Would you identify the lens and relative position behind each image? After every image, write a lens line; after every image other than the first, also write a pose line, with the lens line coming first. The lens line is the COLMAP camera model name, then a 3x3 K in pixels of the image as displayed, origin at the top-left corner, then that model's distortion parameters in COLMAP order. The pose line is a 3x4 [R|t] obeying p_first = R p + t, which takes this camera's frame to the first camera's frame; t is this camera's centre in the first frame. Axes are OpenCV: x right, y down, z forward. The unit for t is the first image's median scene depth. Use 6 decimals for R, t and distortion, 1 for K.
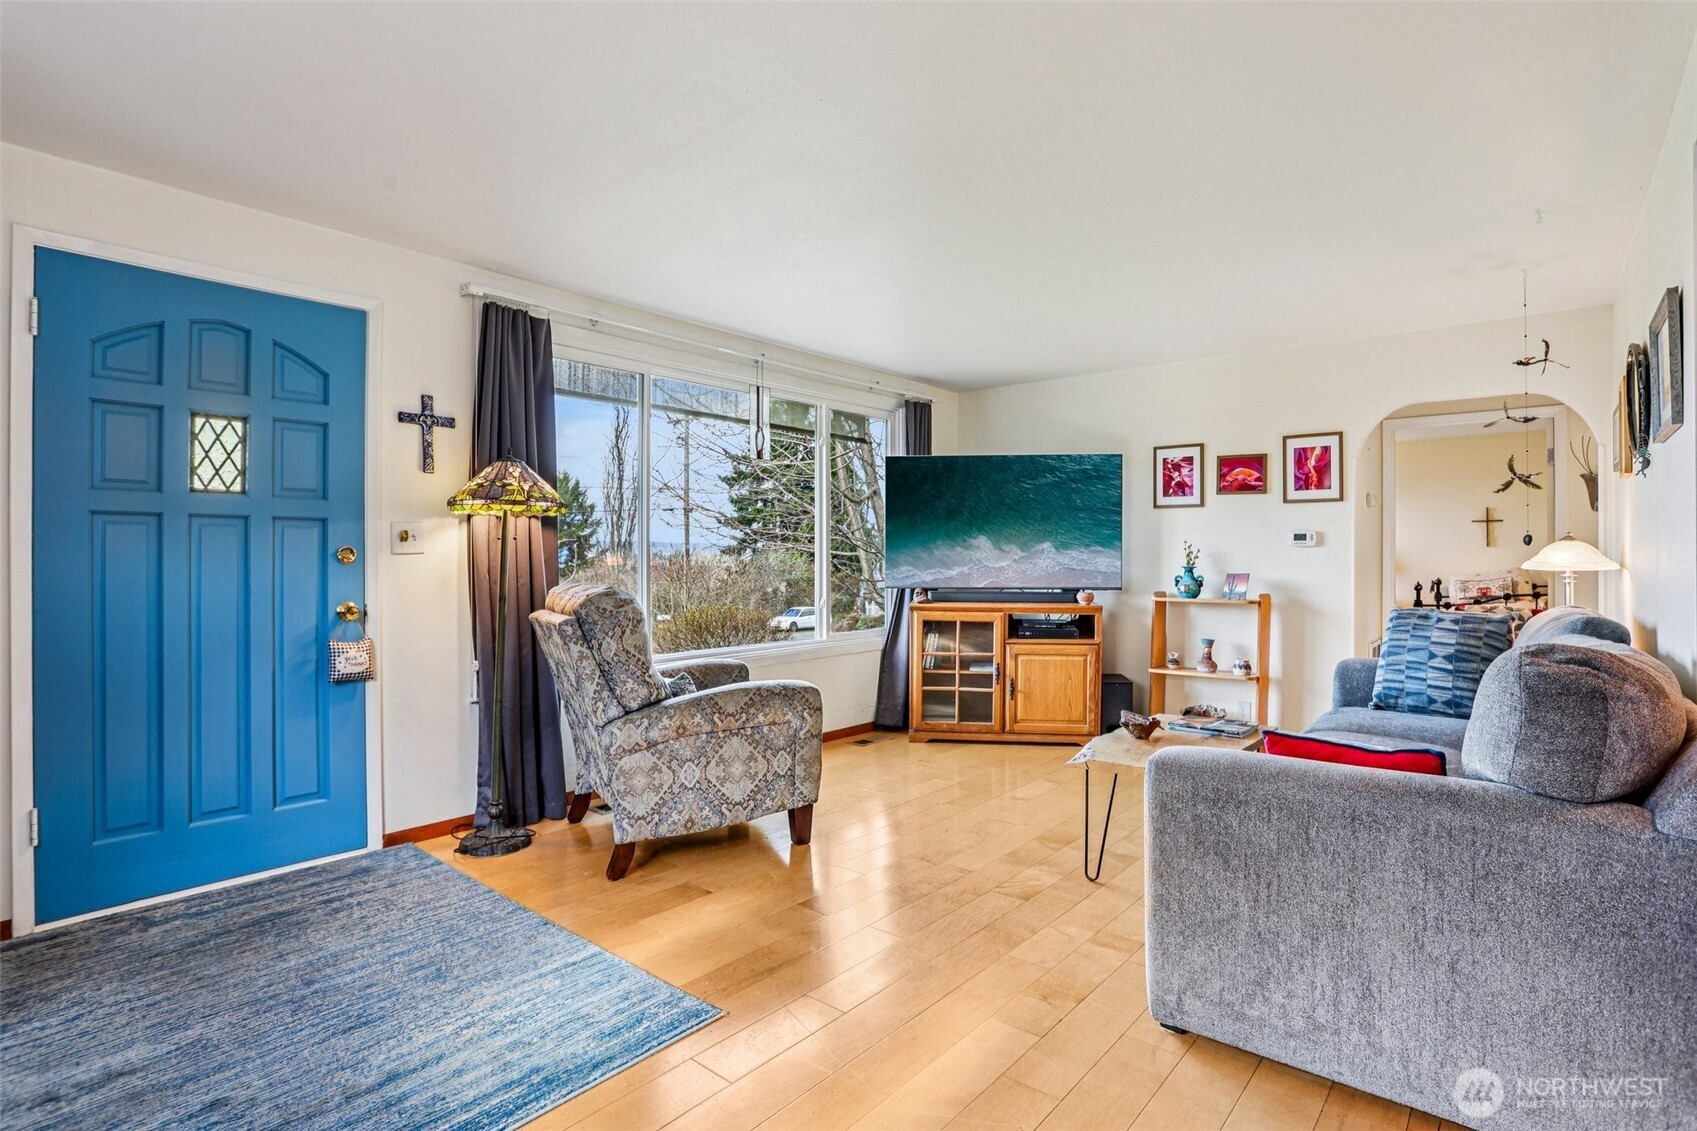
lens RADIAL K [[831.0, 0, 862.8], [0, 831.0, 557.9], [0, 0, 1]] dist [-0.059680, 0.017982]
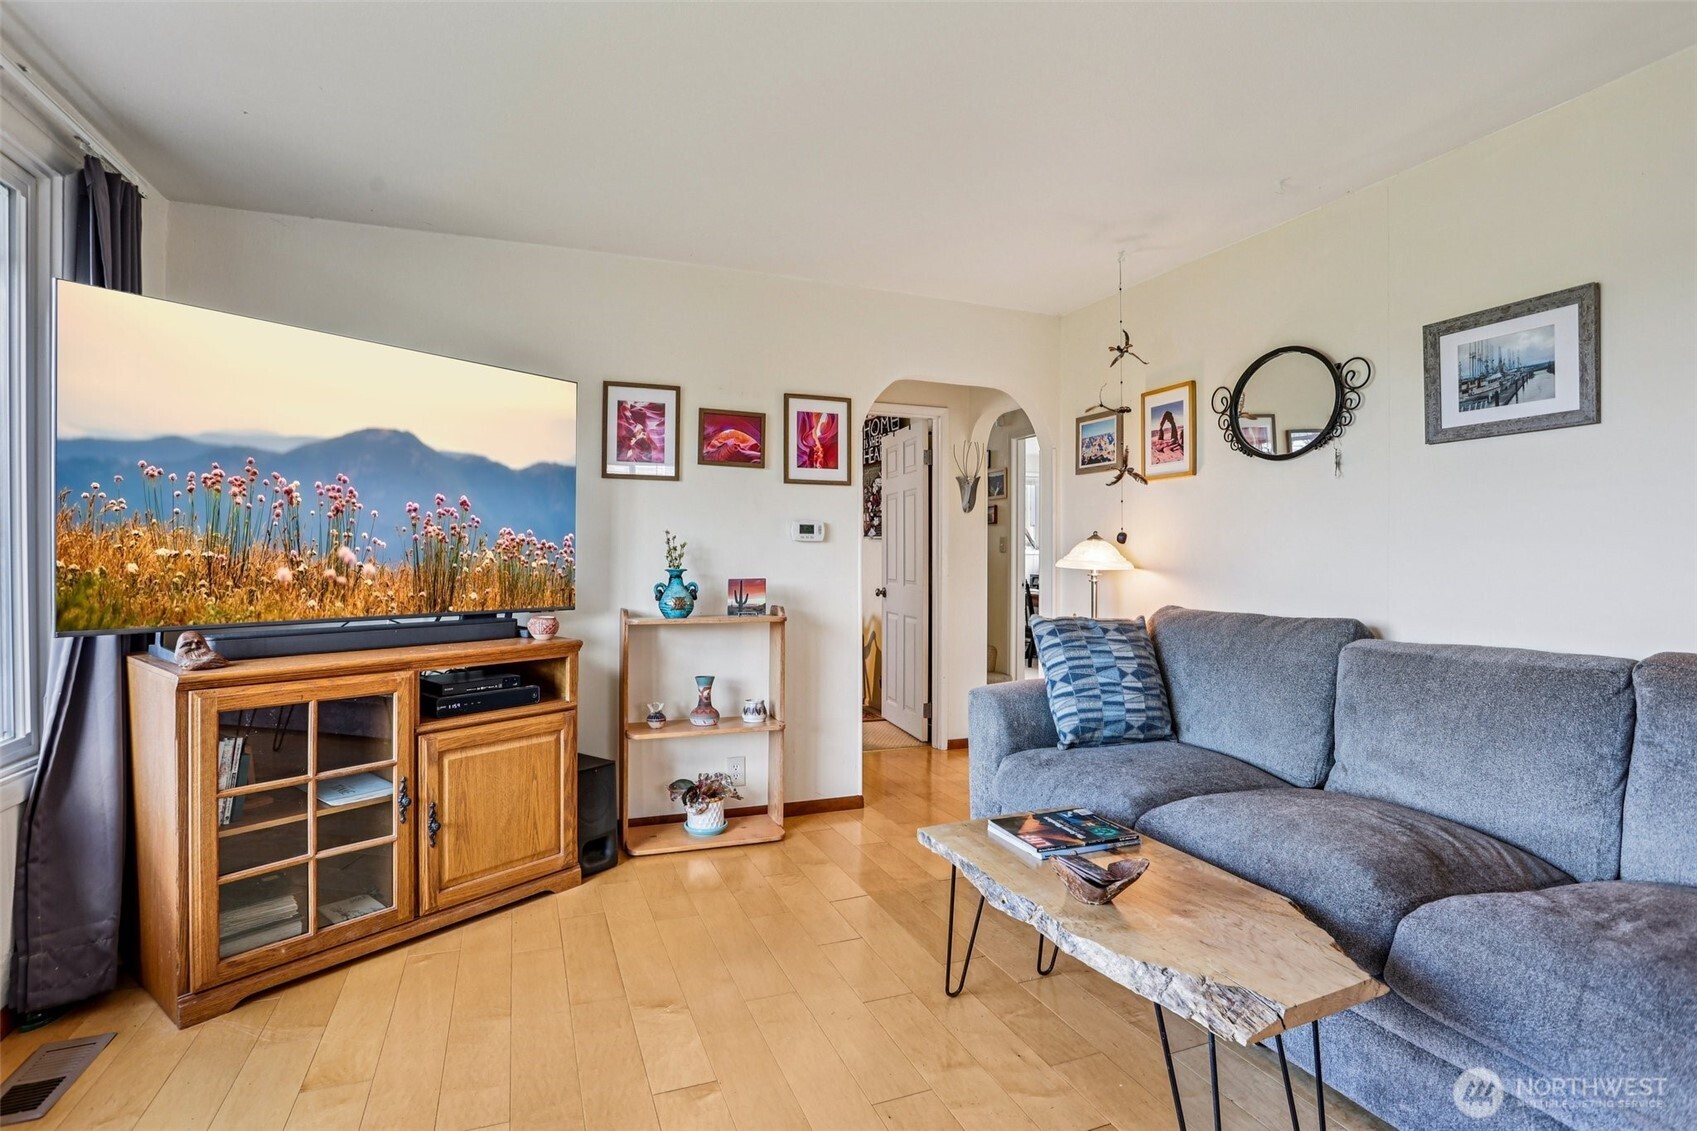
lens RADIAL K [[831.0, 0, 810.8], [0, 831.0, 576.2], [0, 0, 1]] dist [-0.059680, 0.017982]
pose [[0.483957, -0.019855, 0.874867, -0.134567], [-0.002355, 0.999709, 0.023991, -0.000249], [-0.875089, -0.013671, 0.483769, 0.591587]]
